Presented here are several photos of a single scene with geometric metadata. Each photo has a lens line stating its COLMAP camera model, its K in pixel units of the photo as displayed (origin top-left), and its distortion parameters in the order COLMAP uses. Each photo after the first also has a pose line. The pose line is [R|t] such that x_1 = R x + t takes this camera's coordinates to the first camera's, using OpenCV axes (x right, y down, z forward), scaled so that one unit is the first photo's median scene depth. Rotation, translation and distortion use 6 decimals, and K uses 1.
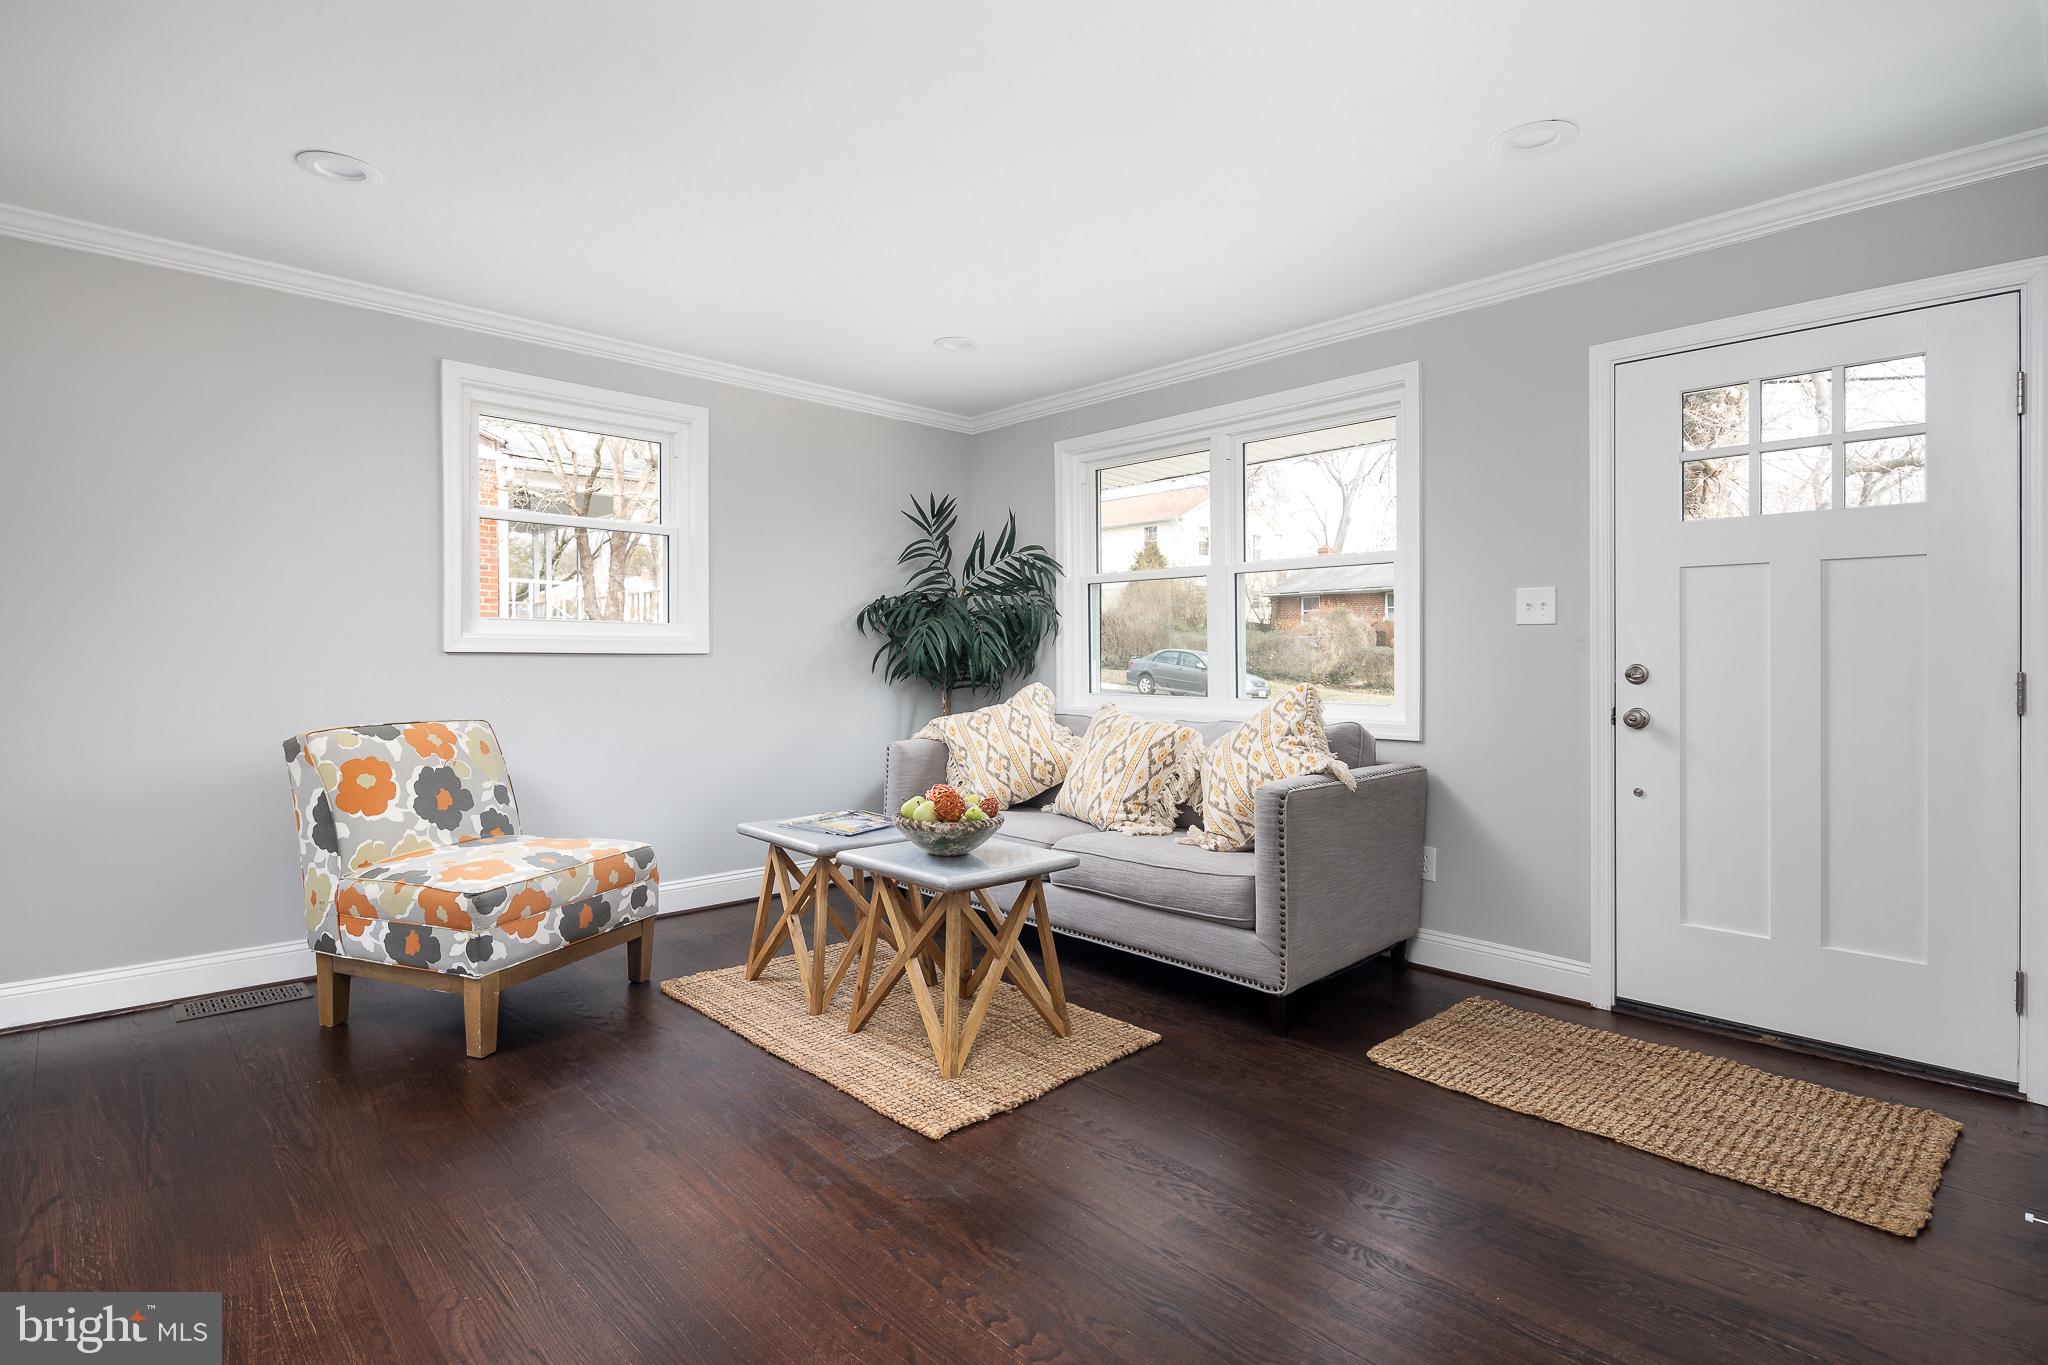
lens RADIAL K [[1005.6, 0, 1032.4], [0, 1005.6, 678.7], [0, 0, 1]] dist [0.004618, -0.002626]
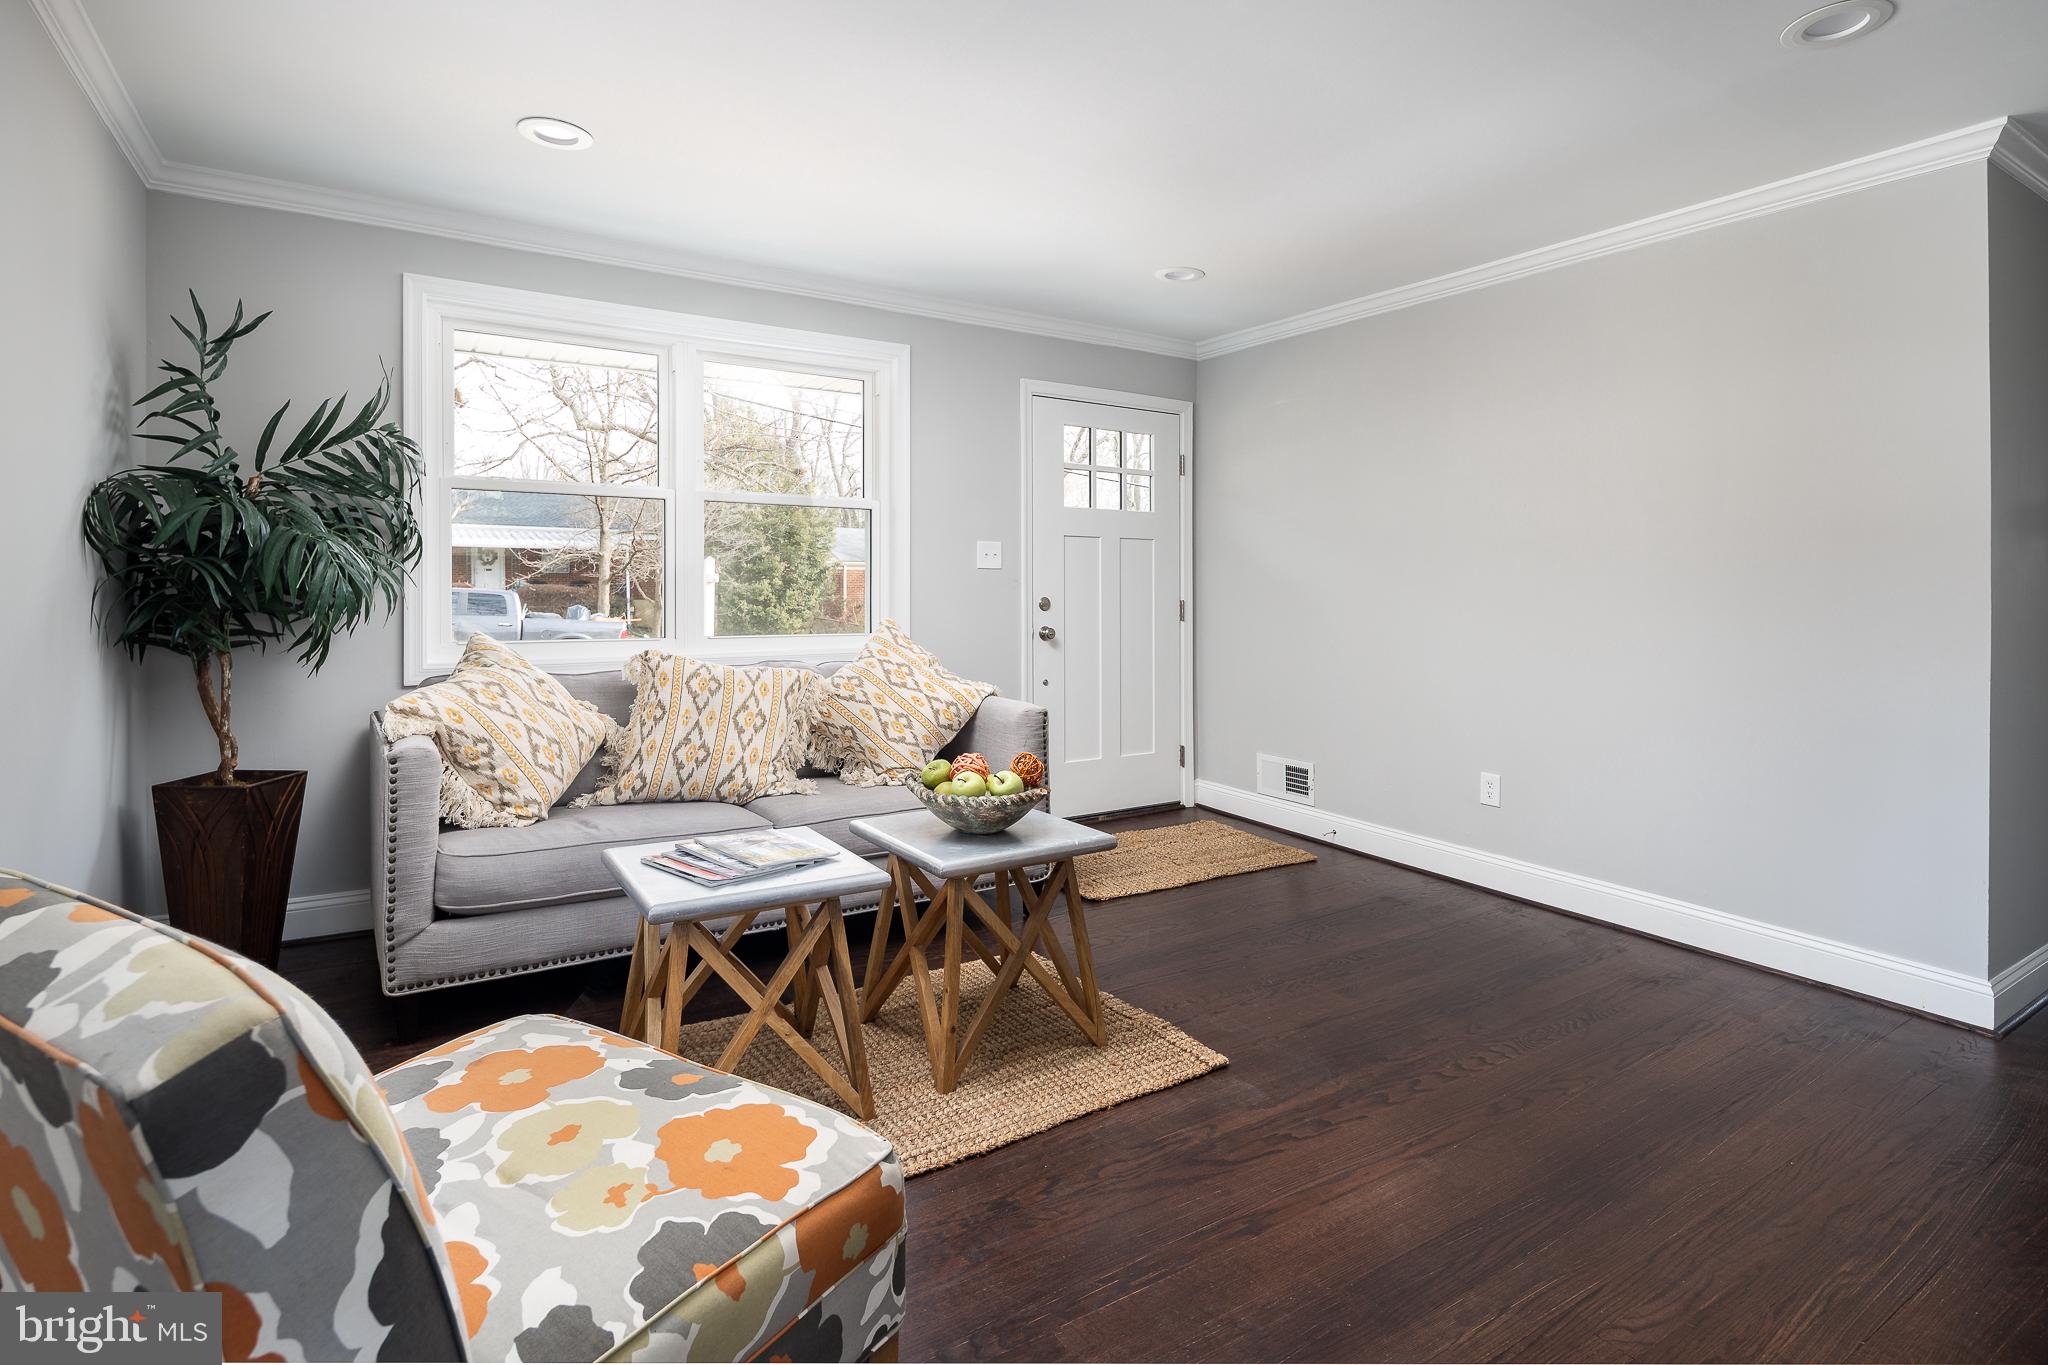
lens RADIAL K [[1005.6, 0, 1002.9], [0, 1005.6, 582.5], [0, 0, 1]] dist [0.004618, -0.002626]
pose [[0.208049, -0.008549, 0.978081, -0.826293], [0.008533, 0.999940, 0.006925, -0.044040], [-0.978081, 0.006905, 0.208109, 0.698186]]
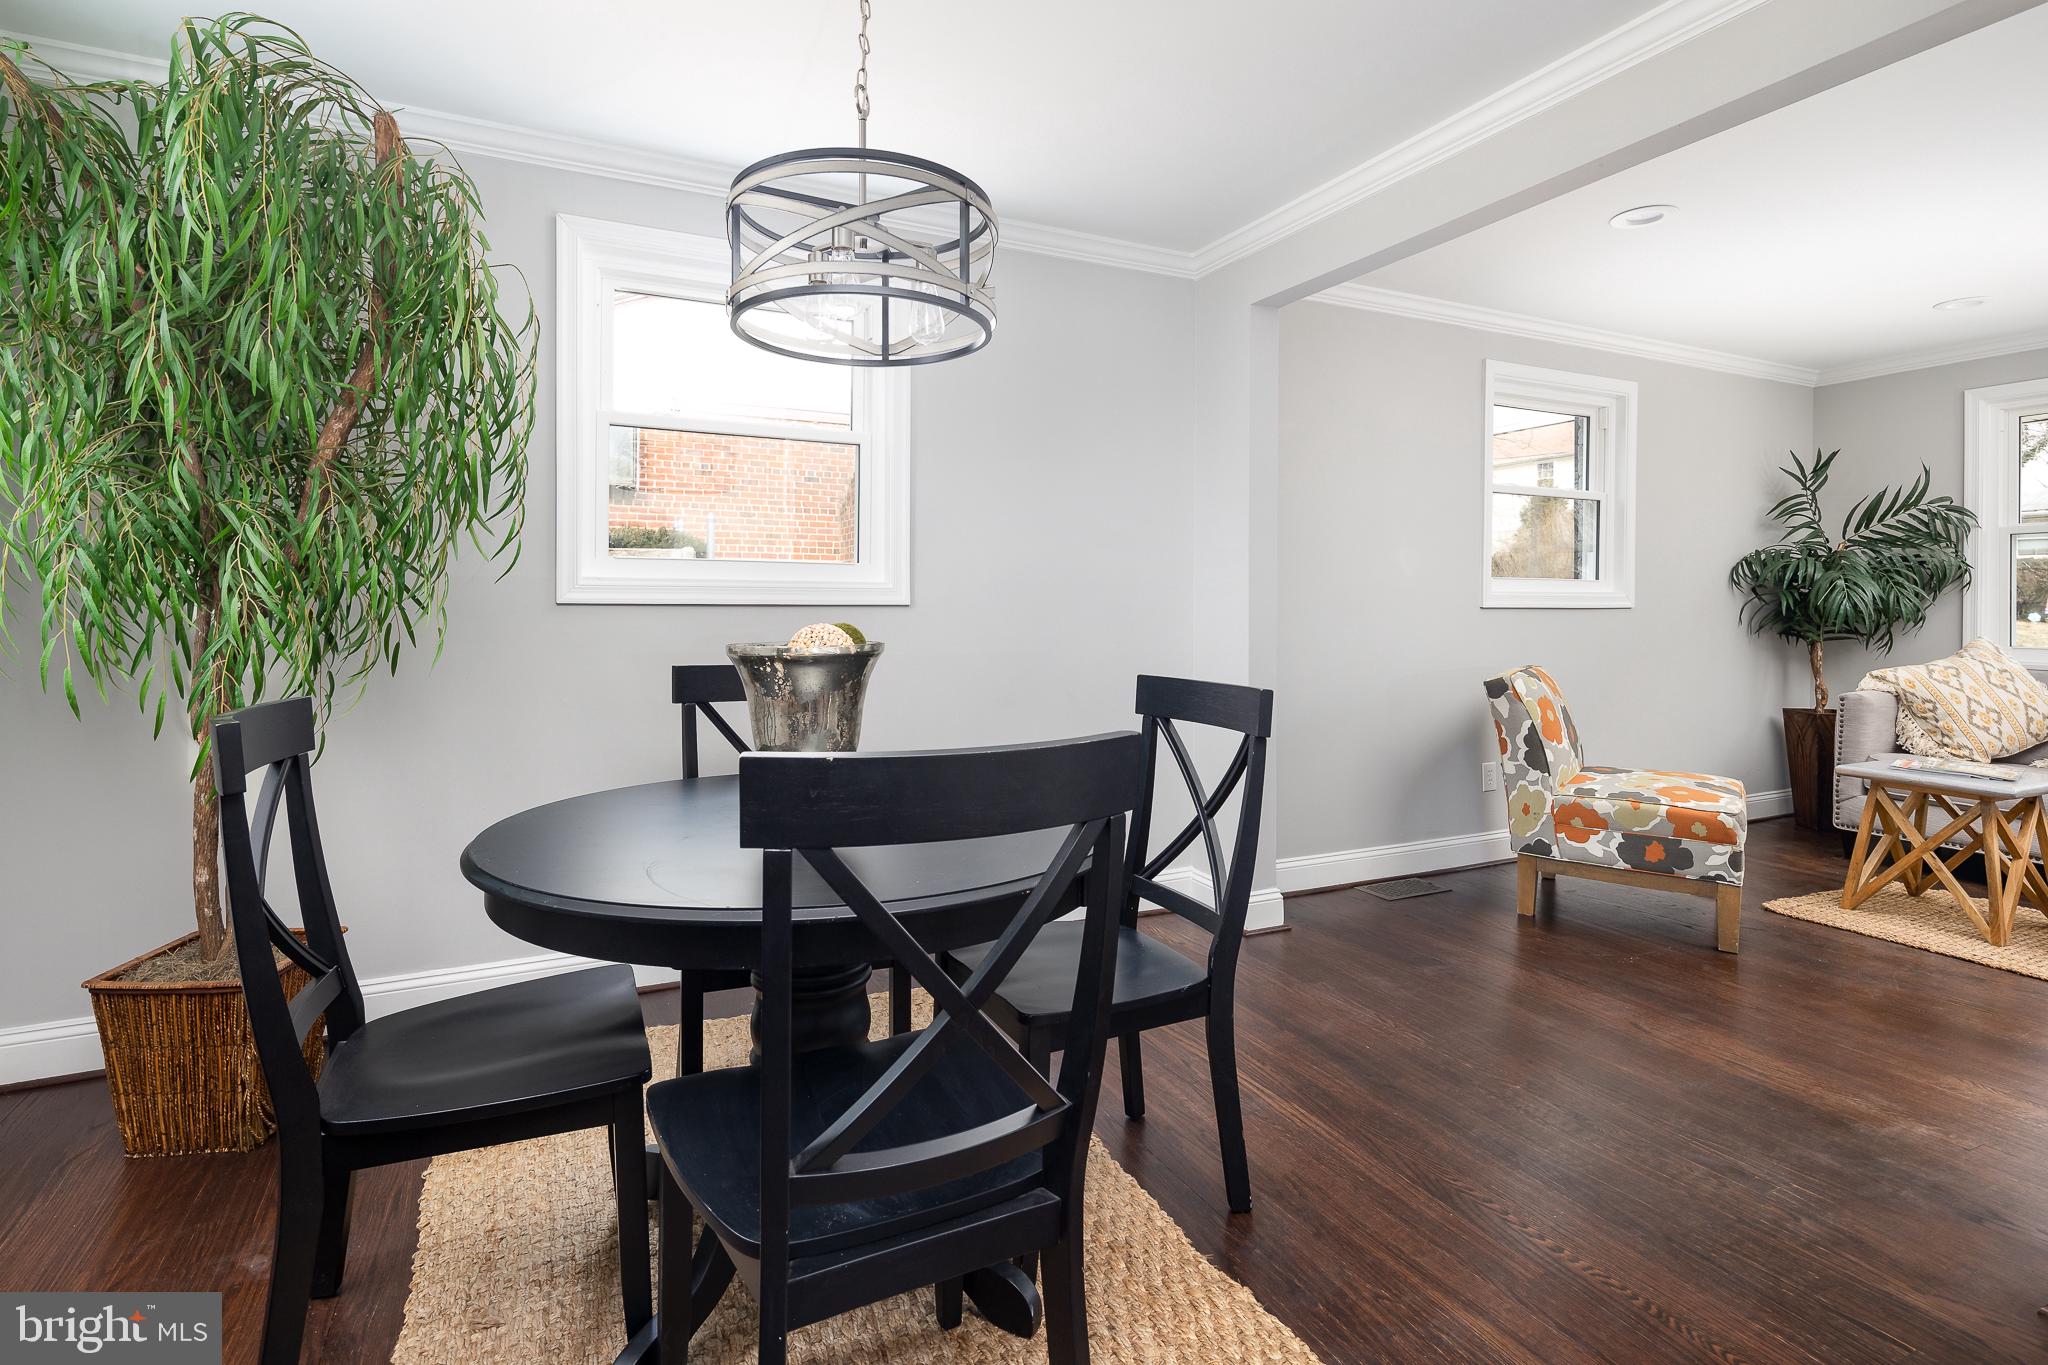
lens RADIAL K [[1005.6, 0, 1051.8], [0, 1005.6, 623.7], [0, 0, 1]] dist [0.004618, -0.002626]
pose [[0.954919, 0.003847, -0.296842, -0.799682], [-0.004530, 0.999988, -0.001612, -0.003790], [0.296832, 0.002884, 0.954925, -0.306112]]
